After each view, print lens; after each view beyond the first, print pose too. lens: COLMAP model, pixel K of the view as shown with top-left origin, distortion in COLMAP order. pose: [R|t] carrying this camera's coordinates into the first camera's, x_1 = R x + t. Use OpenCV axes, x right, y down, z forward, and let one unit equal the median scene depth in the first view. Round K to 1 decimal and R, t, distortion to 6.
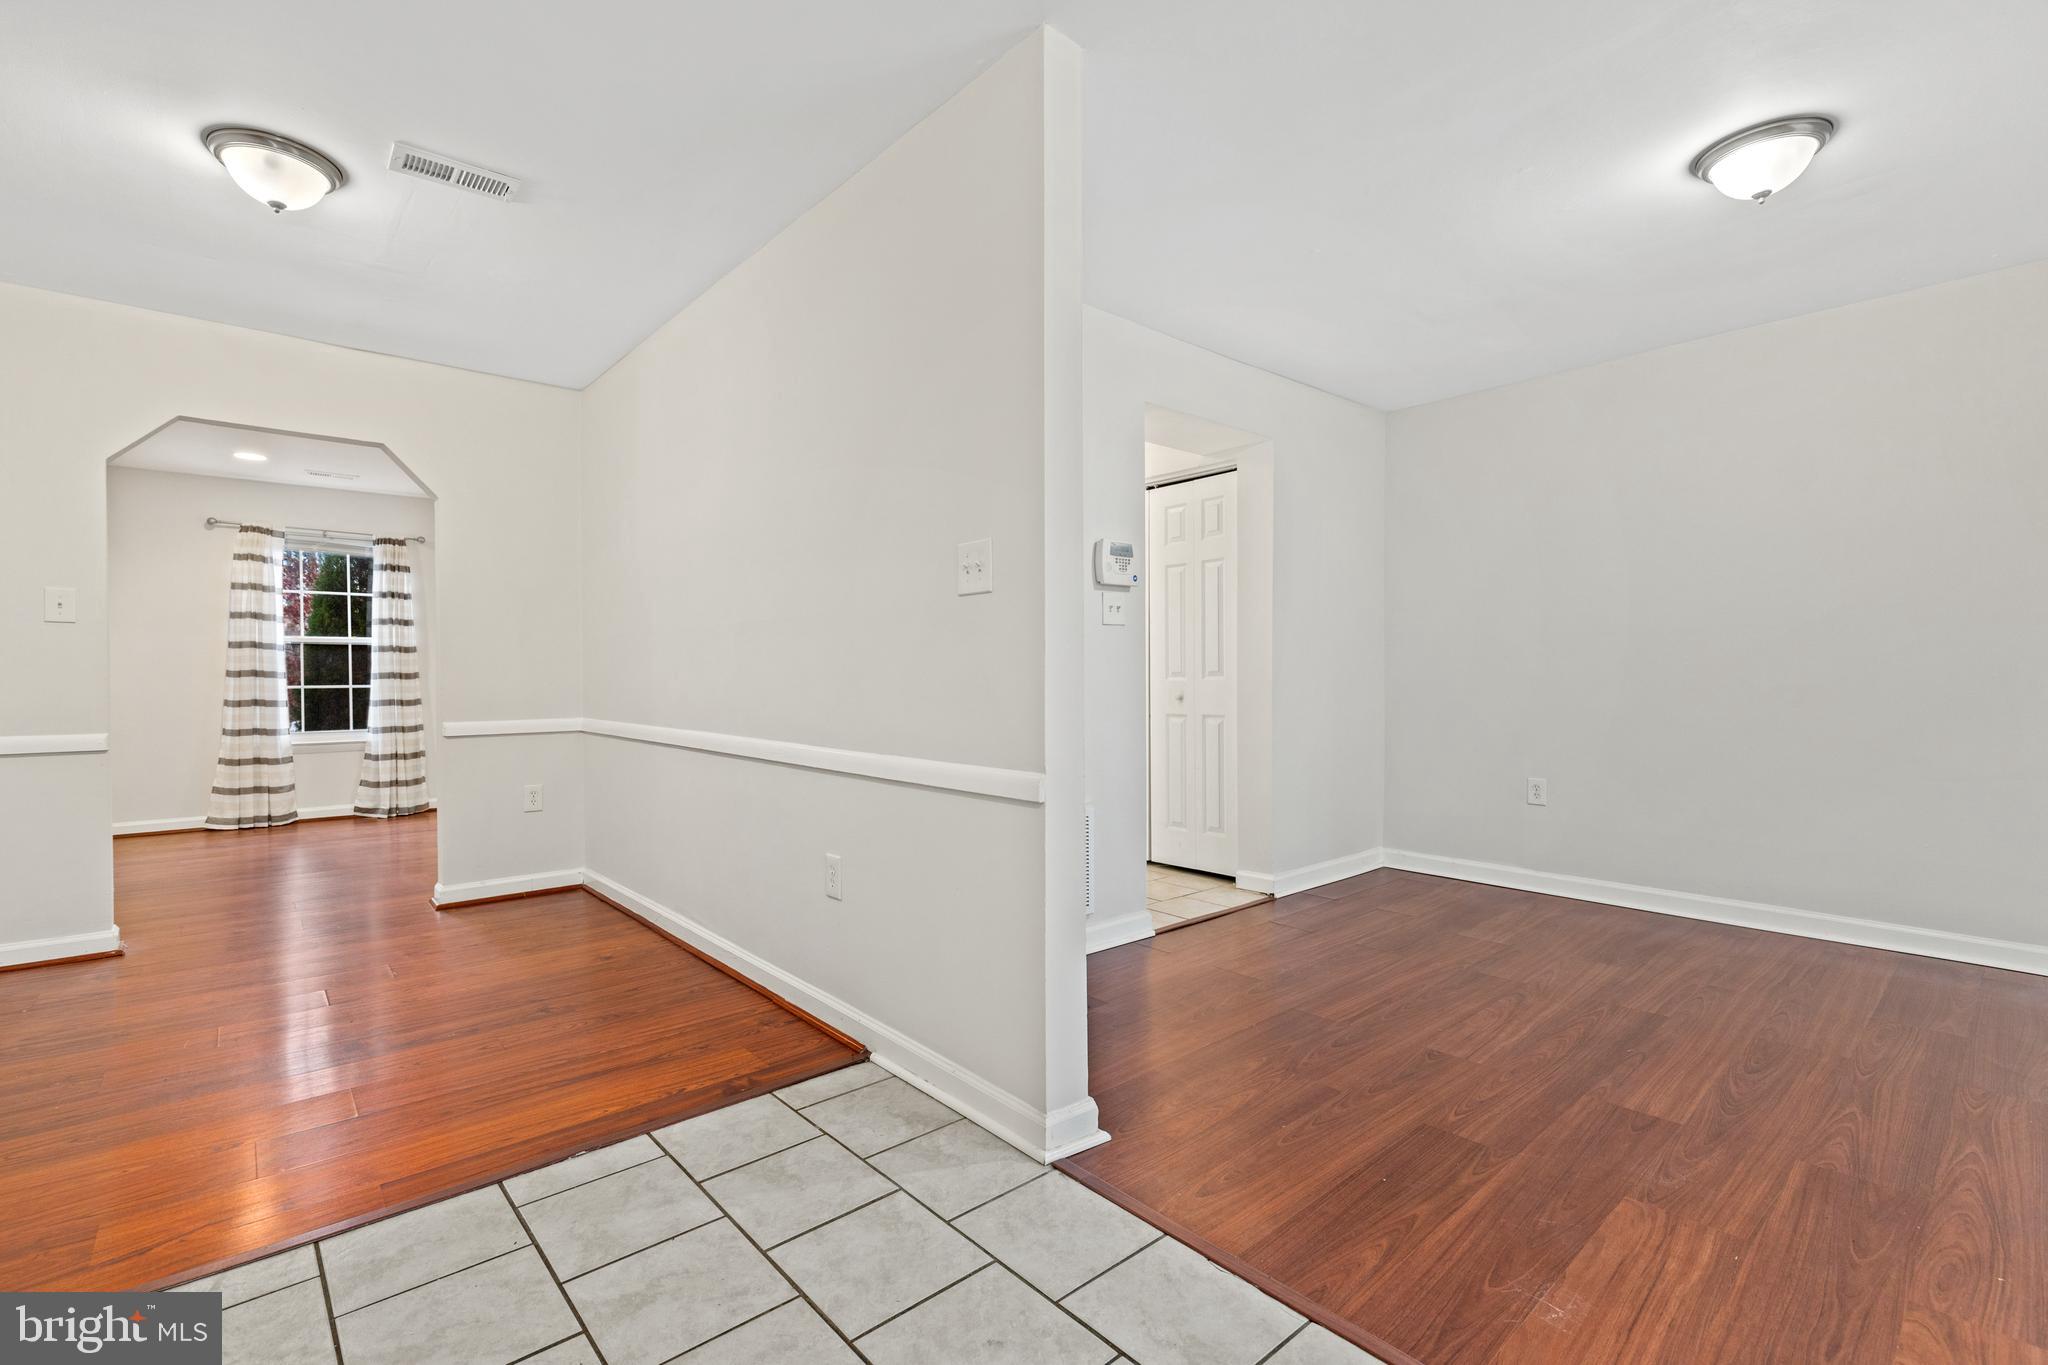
lens RADIAL K [[919.2, 0, 1013.8], [0, 919.2, 685.0], [0, 0, 1]] dist [0.007828, -0.002049]
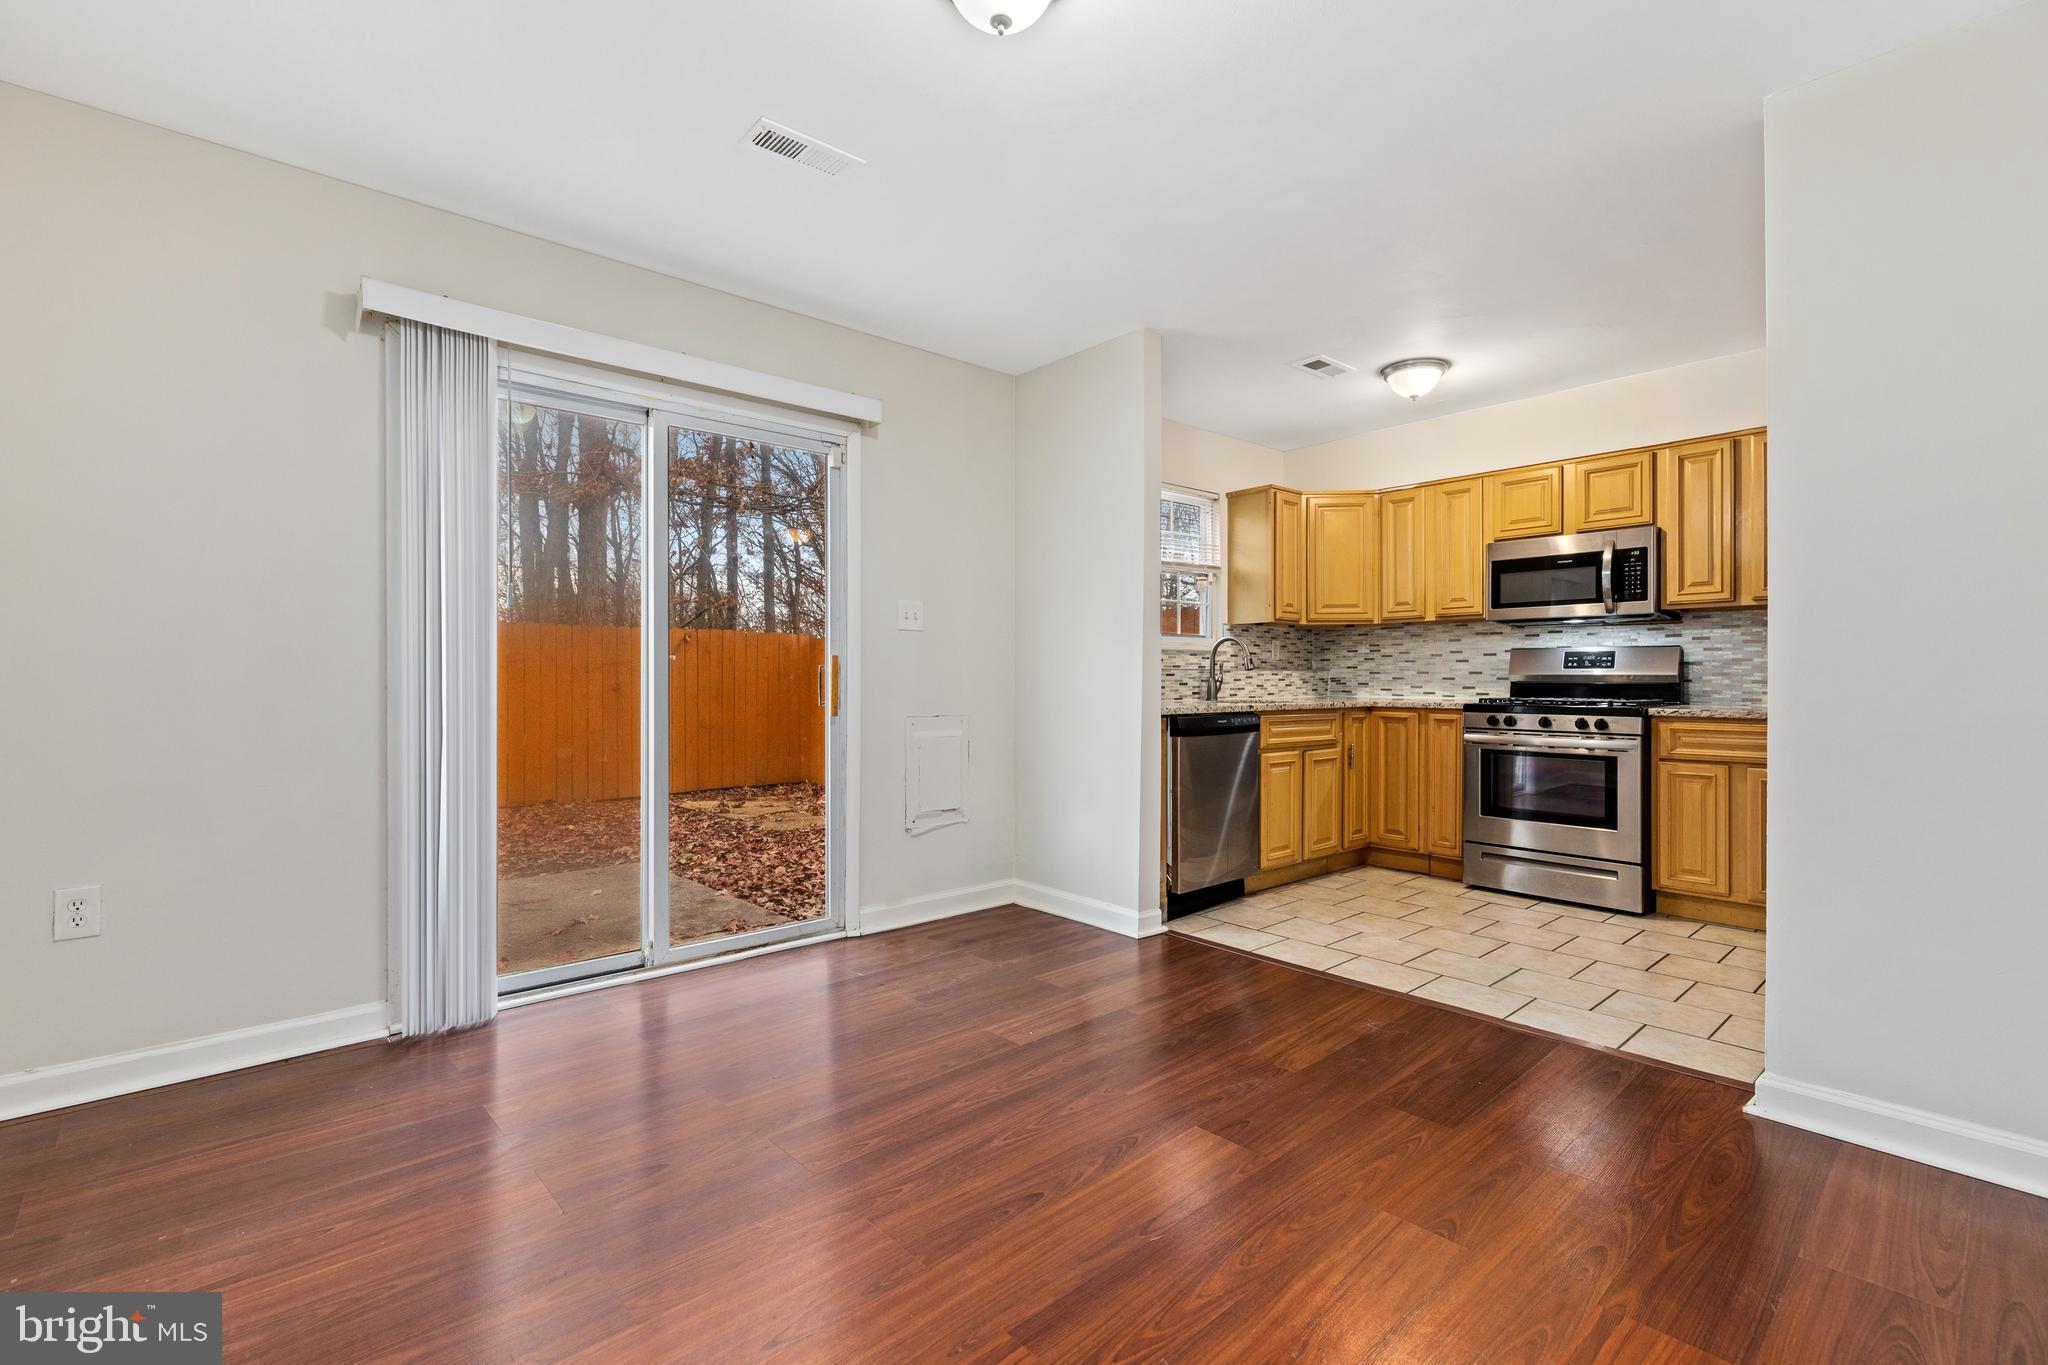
lens RADIAL K [[919.2, 0, 1021.8], [0, 919.2, 675.8], [0, 0, 1]] dist [0.007828, -0.002049]
pose [[-0.999784, 0.003115, -0.020536, 0.322702], [0.002921, 0.999951, 0.009455, -0.007278], [0.020564, 0.009393, -0.999744, 0.688551]]
